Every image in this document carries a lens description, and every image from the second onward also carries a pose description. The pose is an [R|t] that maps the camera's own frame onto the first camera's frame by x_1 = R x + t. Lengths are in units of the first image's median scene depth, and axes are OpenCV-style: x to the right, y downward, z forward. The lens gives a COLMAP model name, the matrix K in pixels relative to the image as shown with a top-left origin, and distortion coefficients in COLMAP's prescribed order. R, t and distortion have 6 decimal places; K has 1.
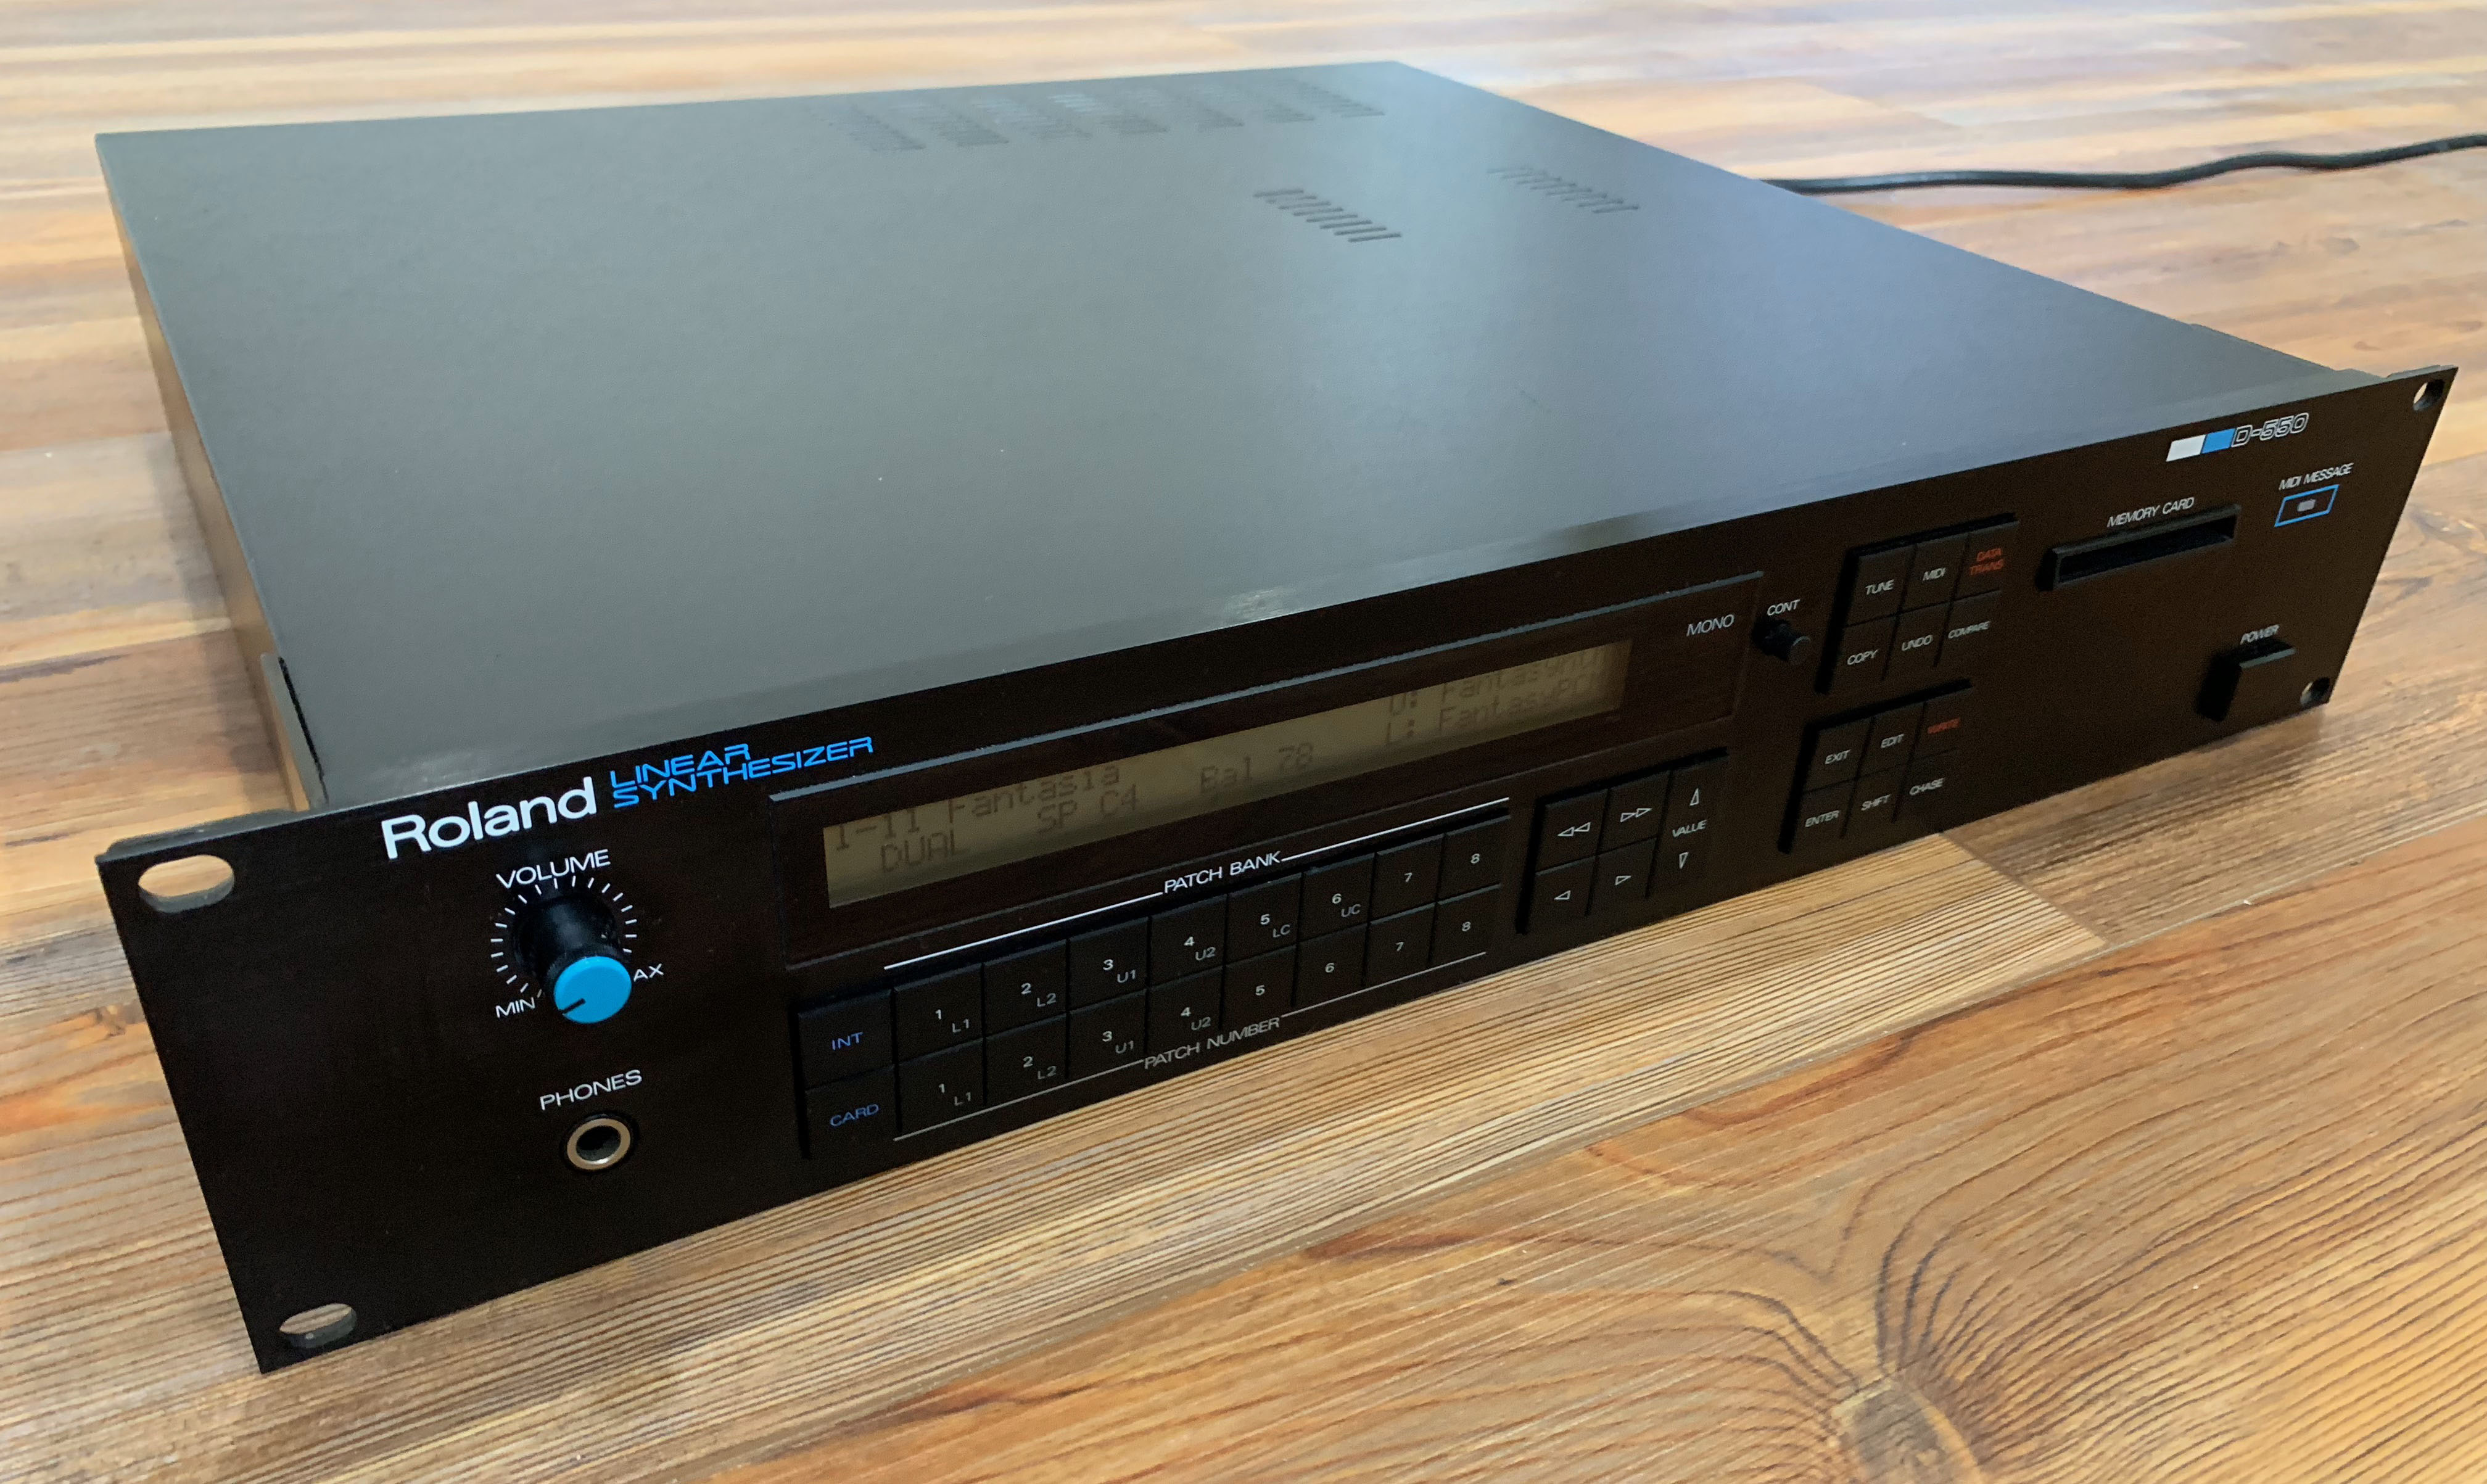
lens RADIAL K [[1778.7, 0, 1243.5], [0, 1778.7, 742.0], [0, 0, 1]] dist [-0.005468, -0.004842]
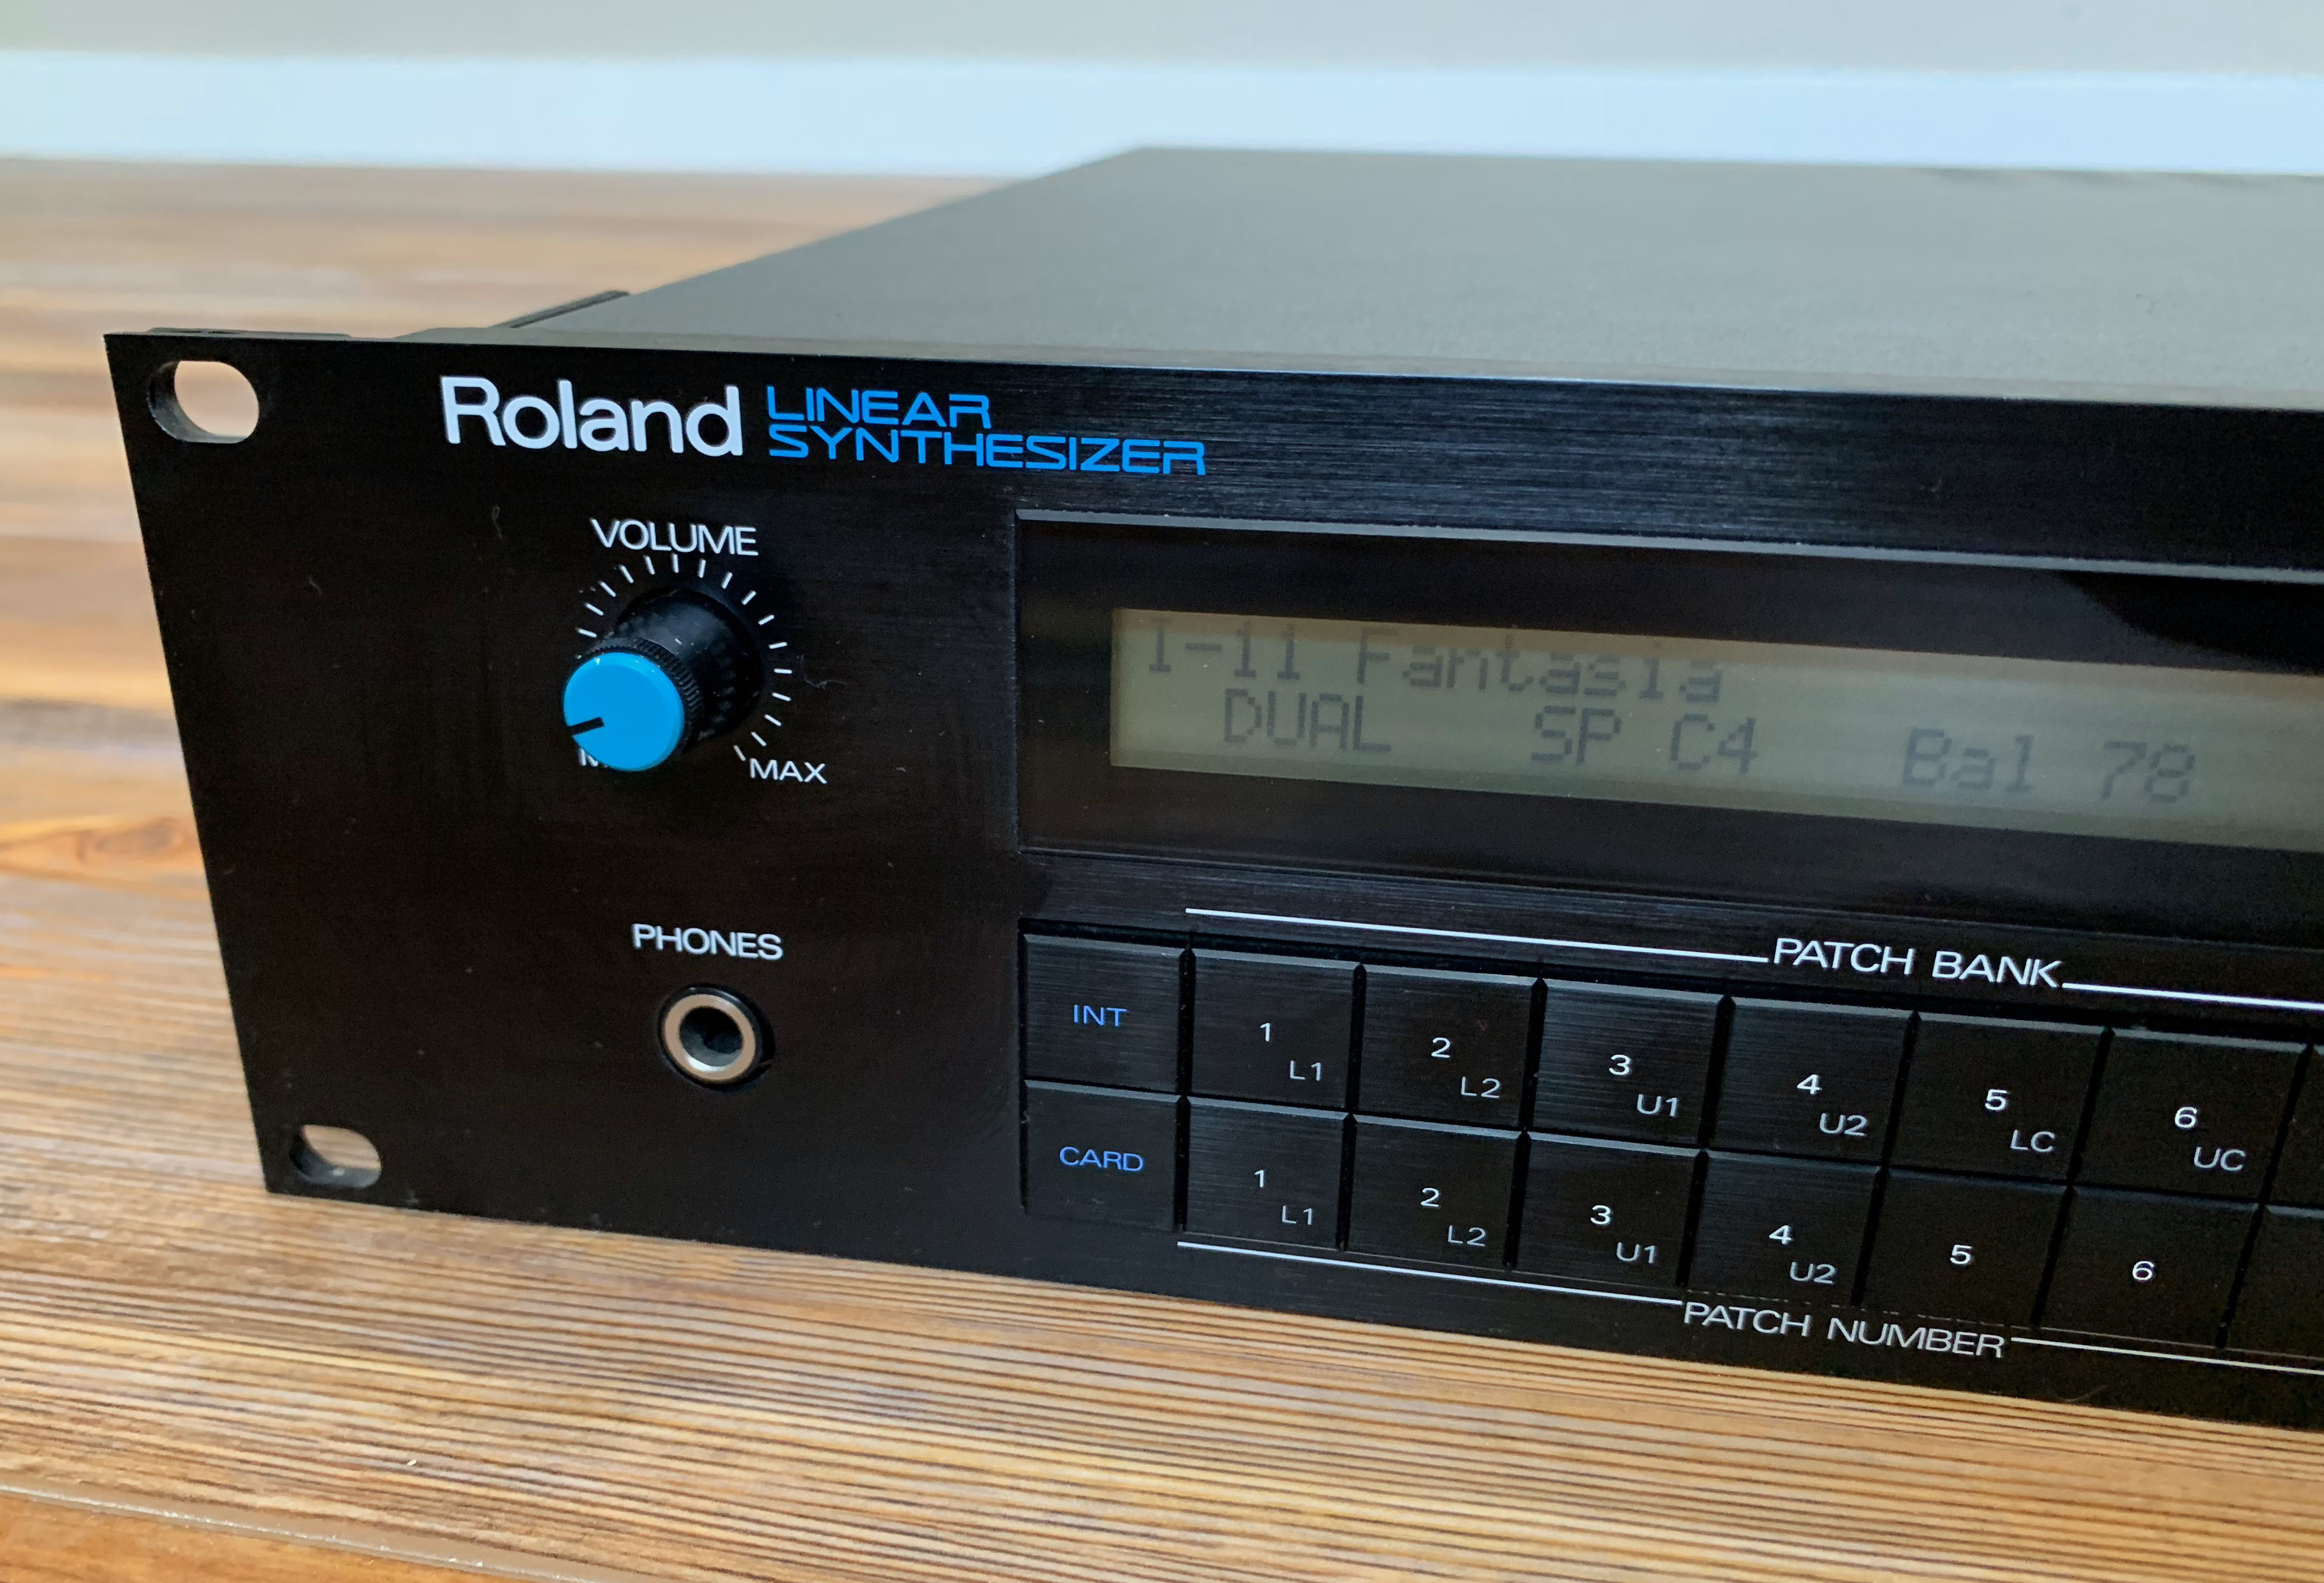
lens RADIAL K [[1993.6, 0, 1093.7], [0, 1993.6, 829.8], [0, 0, 1]] dist [0.103015, -0.248661]
pose [[0.765912, 0.221588, -0.603554, 0.158939], [-0.287847, 0.957578, -0.013713, 0.126351], [0.574912, 0.184234, 0.797204, 0.498525]]
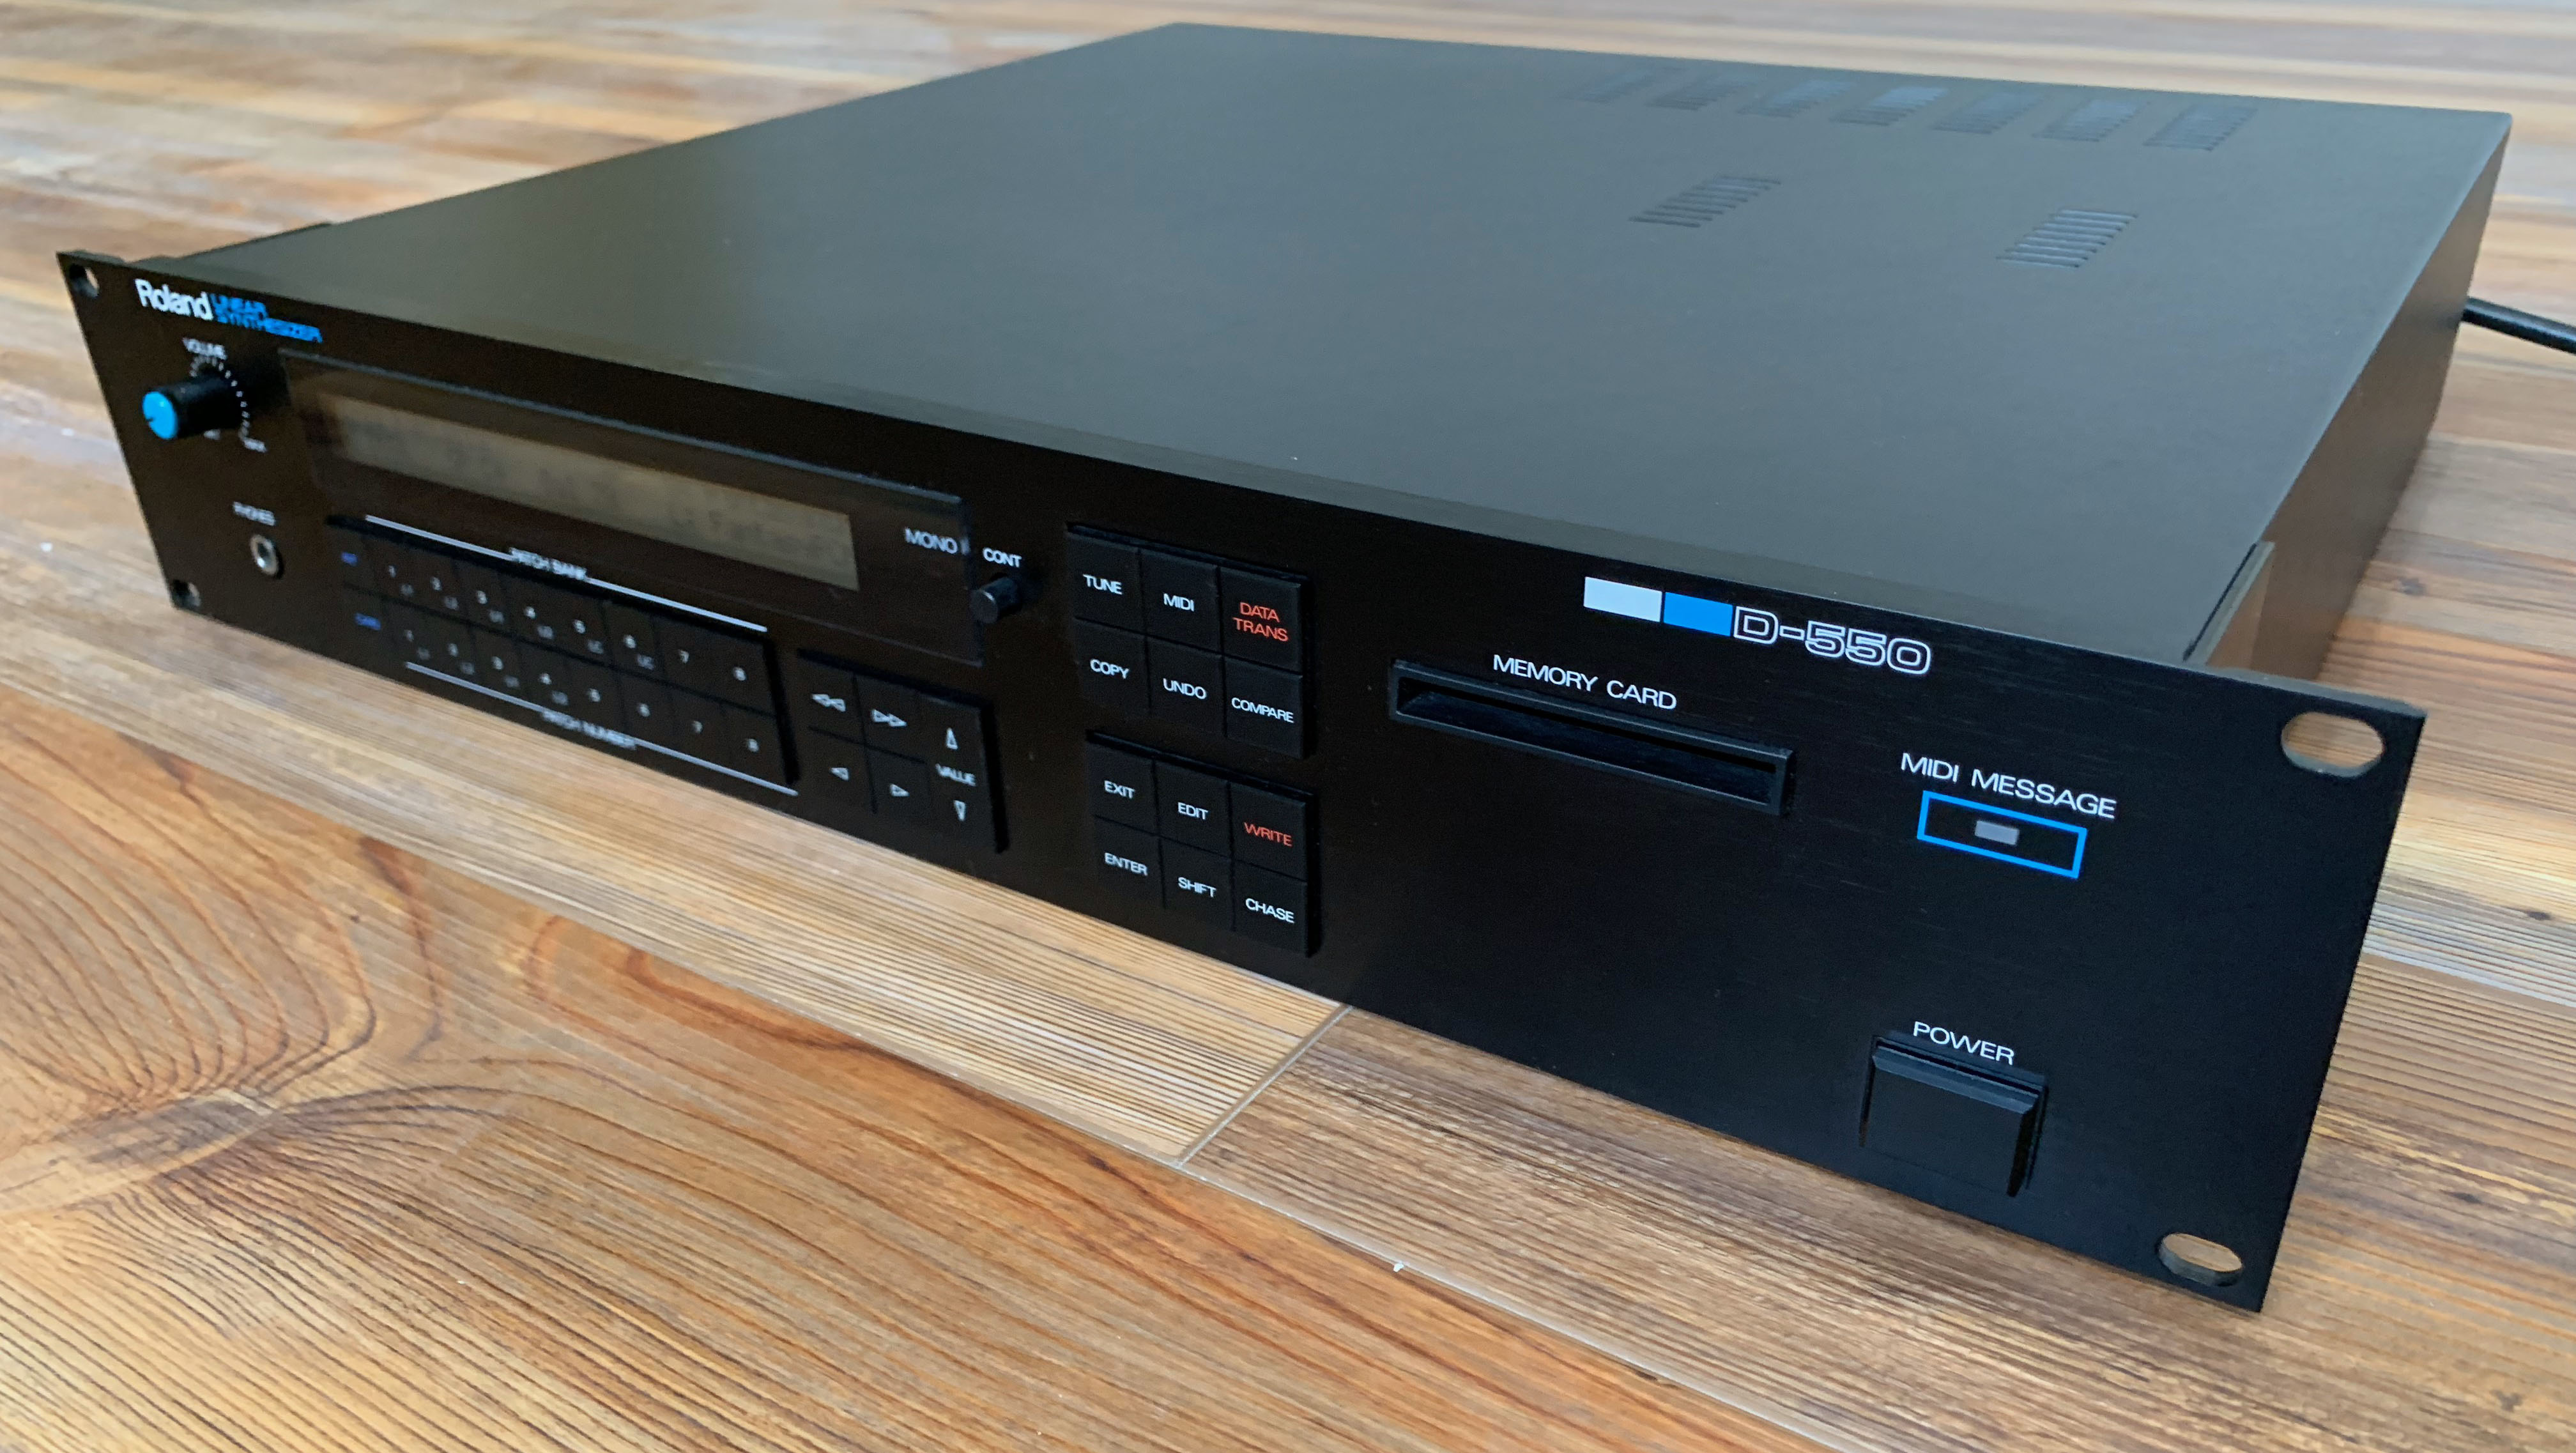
lens RADIAL K [[1904.3, 0, 1396.4], [0, 1904.3, 795.0], [0, 0, 1]] dist [0.098365, -0.127184]
pose [[0.504615, 0.378089, -0.776152, 1.535869], [-0.395514, 0.900358, 0.181451, -0.284744], [0.767419, 0.215417, 0.603874, 0.786122]]
